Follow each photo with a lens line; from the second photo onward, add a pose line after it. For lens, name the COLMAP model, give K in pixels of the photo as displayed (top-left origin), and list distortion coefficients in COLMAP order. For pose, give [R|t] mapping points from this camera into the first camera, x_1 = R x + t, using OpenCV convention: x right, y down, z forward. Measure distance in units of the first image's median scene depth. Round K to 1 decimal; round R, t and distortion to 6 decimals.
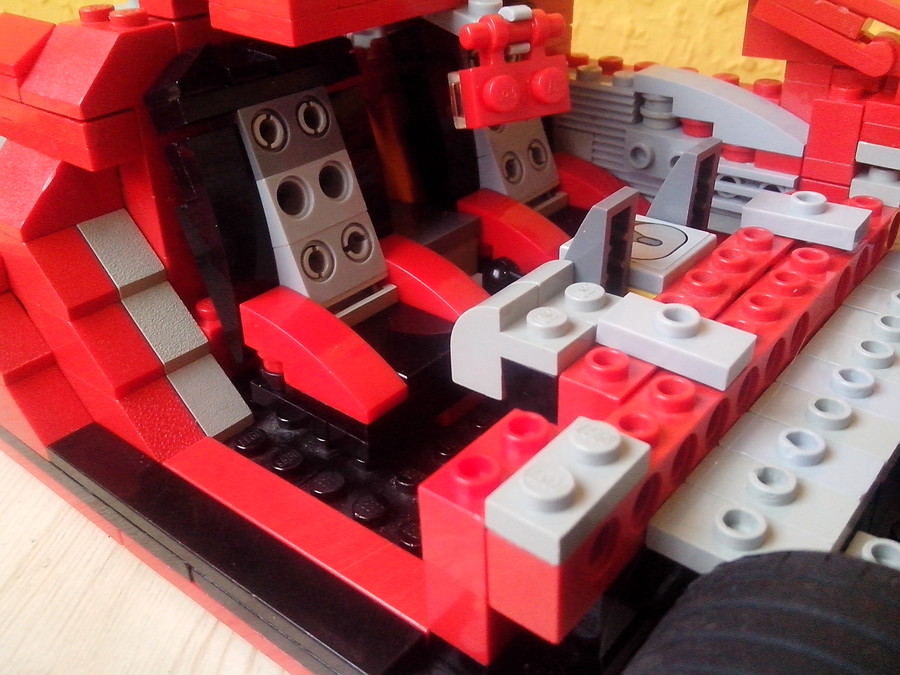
lens RADIAL K [[879.9, 0, 450.0], [0, 879.9, 337.5], [0, 0, 1]] dist [0.059011, -0.135193]
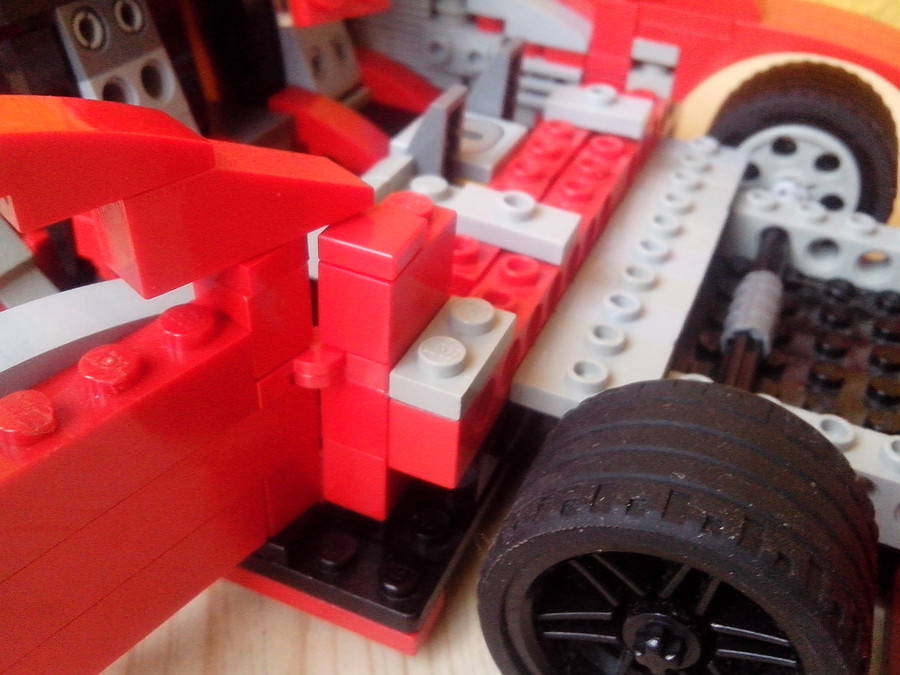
lens RADIAL K [[879.9, 0, 450.0], [0, 879.9, 337.5], [0, 0, 1]] dist [0.059011, -0.135193]
pose [[0.961220, -0.089812, 0.260749, -0.110268], [0.058094, 0.990211, 0.126912, -0.001167], [-0.269594, -0.106842, 0.957029, -0.067120]]
